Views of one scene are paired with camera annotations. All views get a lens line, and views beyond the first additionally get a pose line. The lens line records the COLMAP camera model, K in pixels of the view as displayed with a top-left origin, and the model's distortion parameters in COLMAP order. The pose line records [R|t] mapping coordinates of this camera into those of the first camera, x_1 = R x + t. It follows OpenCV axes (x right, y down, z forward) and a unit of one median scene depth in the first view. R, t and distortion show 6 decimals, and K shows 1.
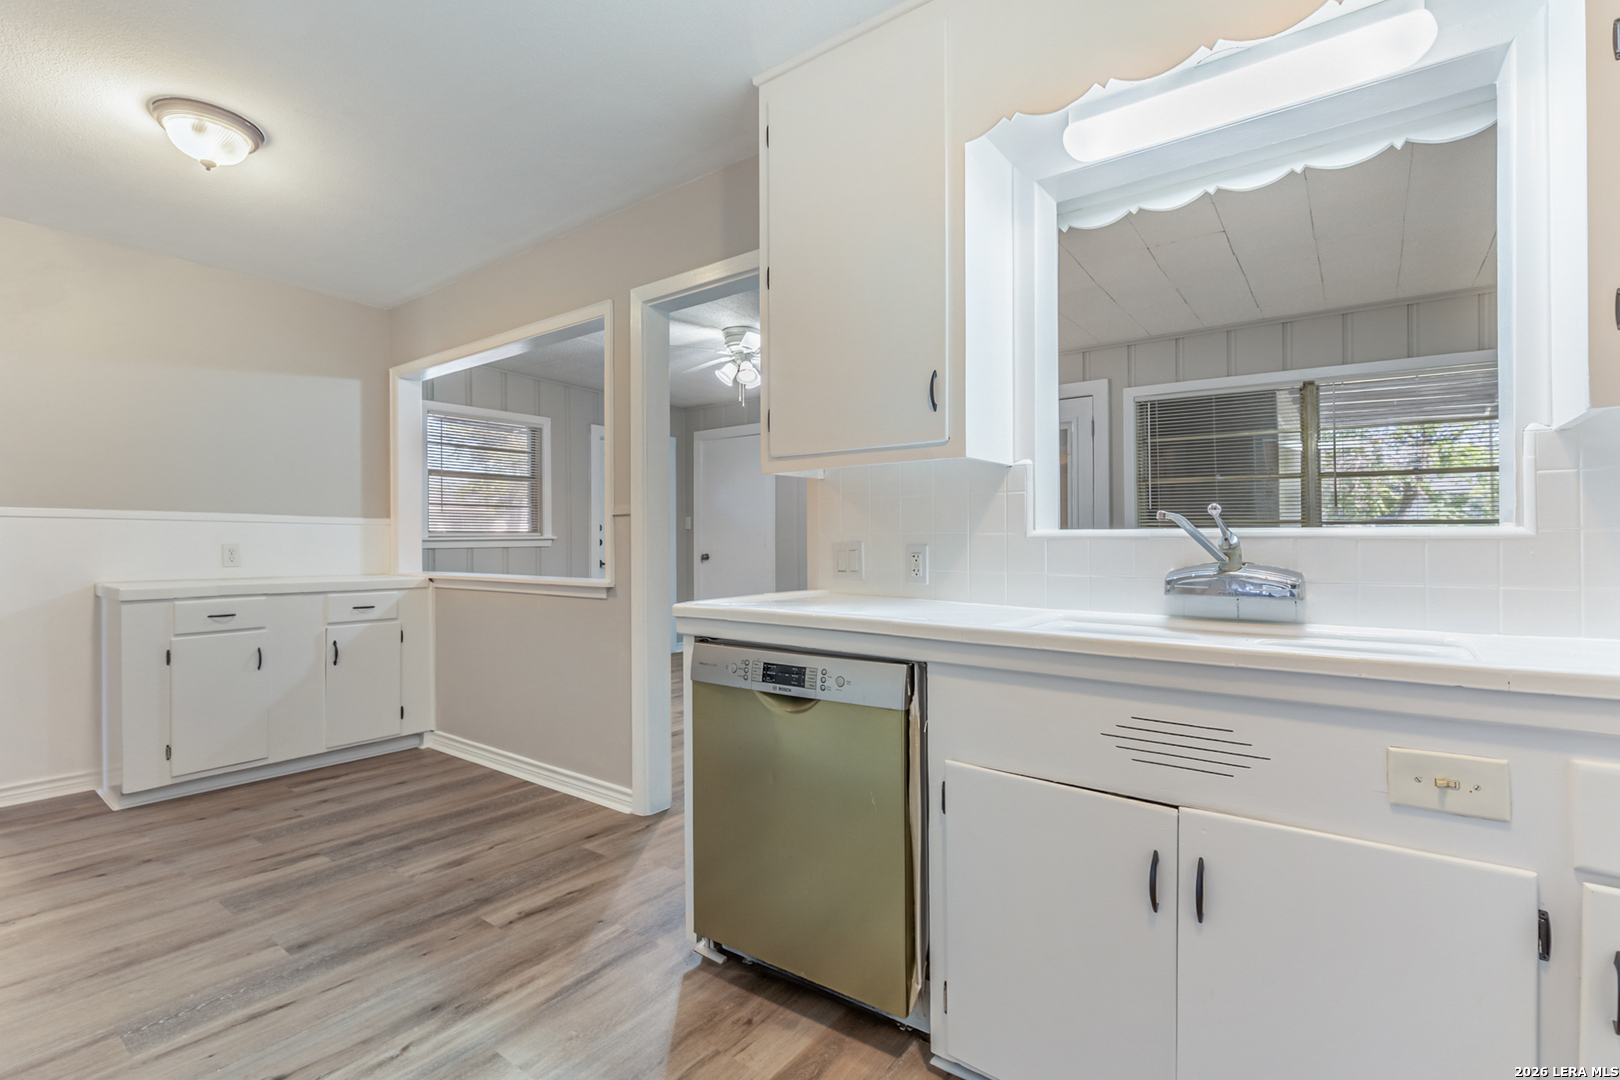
lens RADIAL K [[734.1, 0, 811.3], [0, 734.1, 537.0], [0, 0, 1]] dist [-0.003142, 0.000512]
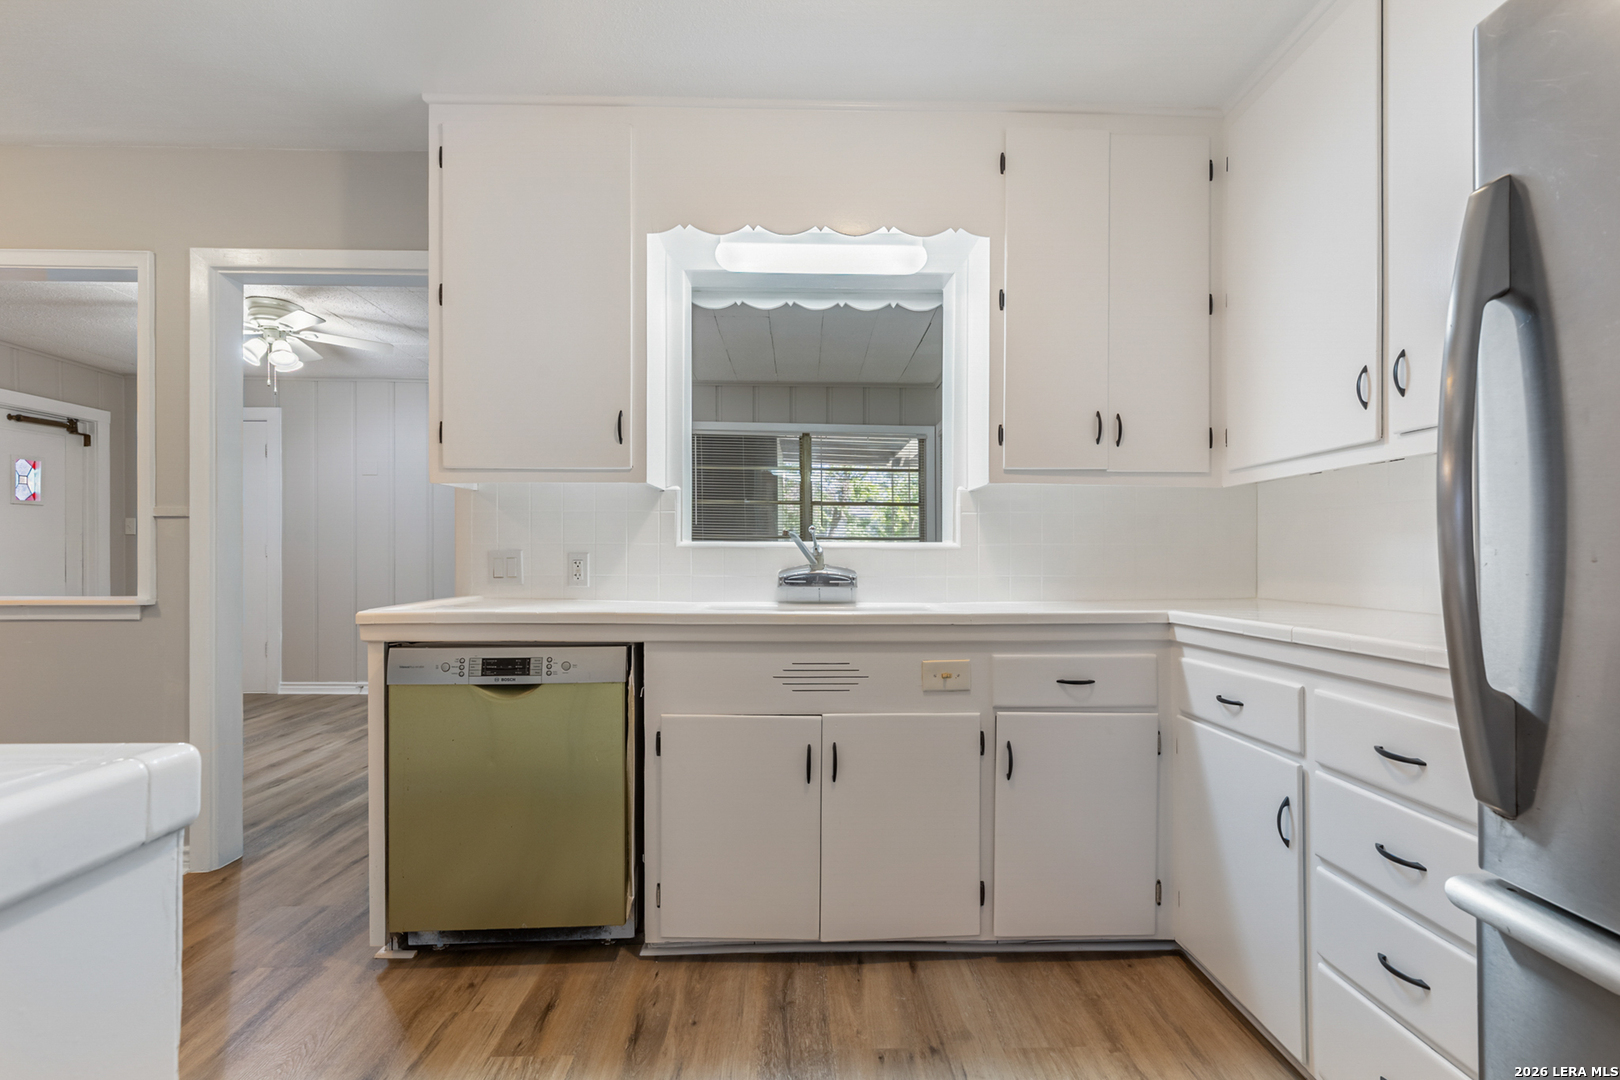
lens RADIAL K [[734.1, 0, 822.4], [0, 734.1, 550.0], [0, 0, 1]] dist [-0.003142, 0.000512]
pose [[0.780925, 0.004828, 0.624606, -0.280033], [-0.006308, 0.999980, 0.000157, 0.003740], [-0.624592, -0.004062, 0.780940, -0.142447]]
